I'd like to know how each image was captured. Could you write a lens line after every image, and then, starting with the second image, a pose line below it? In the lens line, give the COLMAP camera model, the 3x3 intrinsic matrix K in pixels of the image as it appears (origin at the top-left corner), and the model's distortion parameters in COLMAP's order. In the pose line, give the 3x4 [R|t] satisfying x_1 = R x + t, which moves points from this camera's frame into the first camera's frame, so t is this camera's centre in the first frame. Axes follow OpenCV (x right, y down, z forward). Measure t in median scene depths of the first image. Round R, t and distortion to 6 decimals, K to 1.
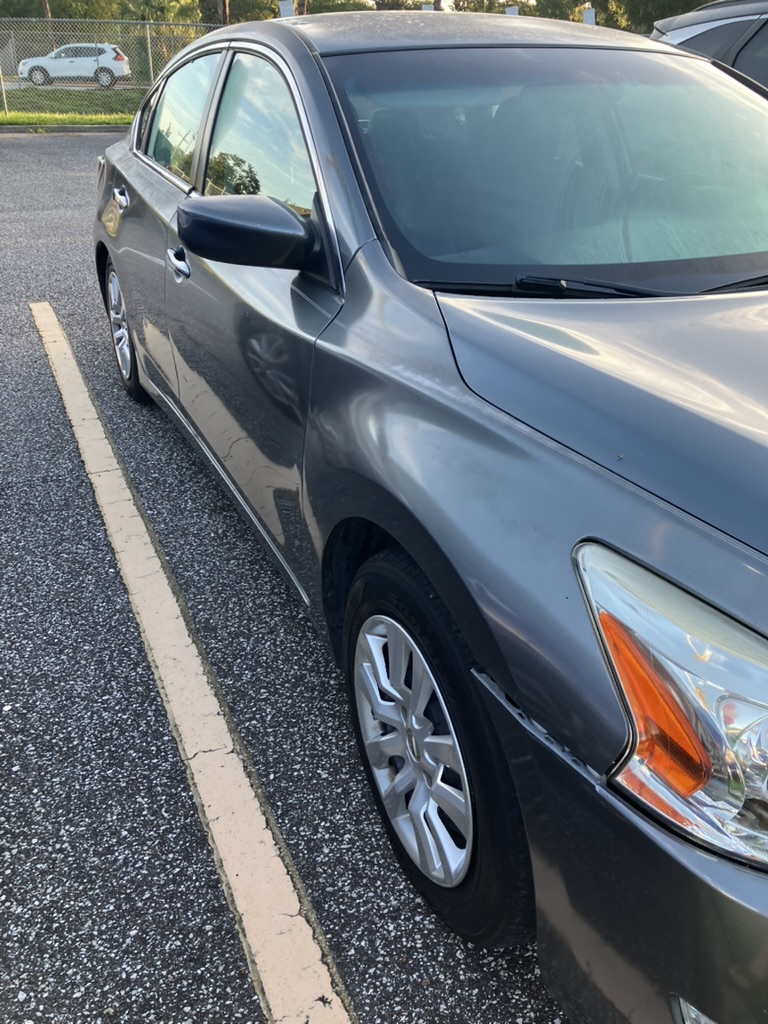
lens RADIAL K [[878.7, 0, 384.0], [0, 878.7, 512.0], [0, 0, 1]] dist [0.041696, -0.069895]
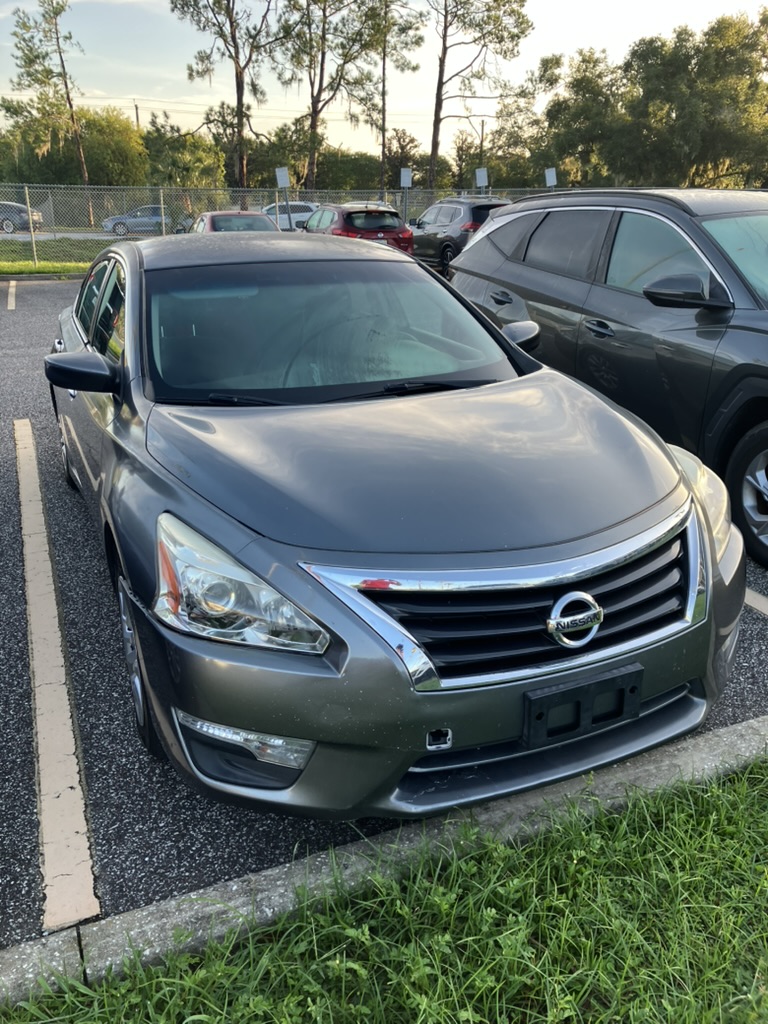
lens RADIAL K [[843.1, 0, 384.0], [0, 843.1, 512.0], [0, 0, 1]] dist [0.012593, -0.048254]
pose [[0.999930, -0.006202, -0.010077, 0.284394], [0.004879, 0.991968, -0.126393, 0.103380], [0.010780, 0.126335, 0.991929, -0.372077]]
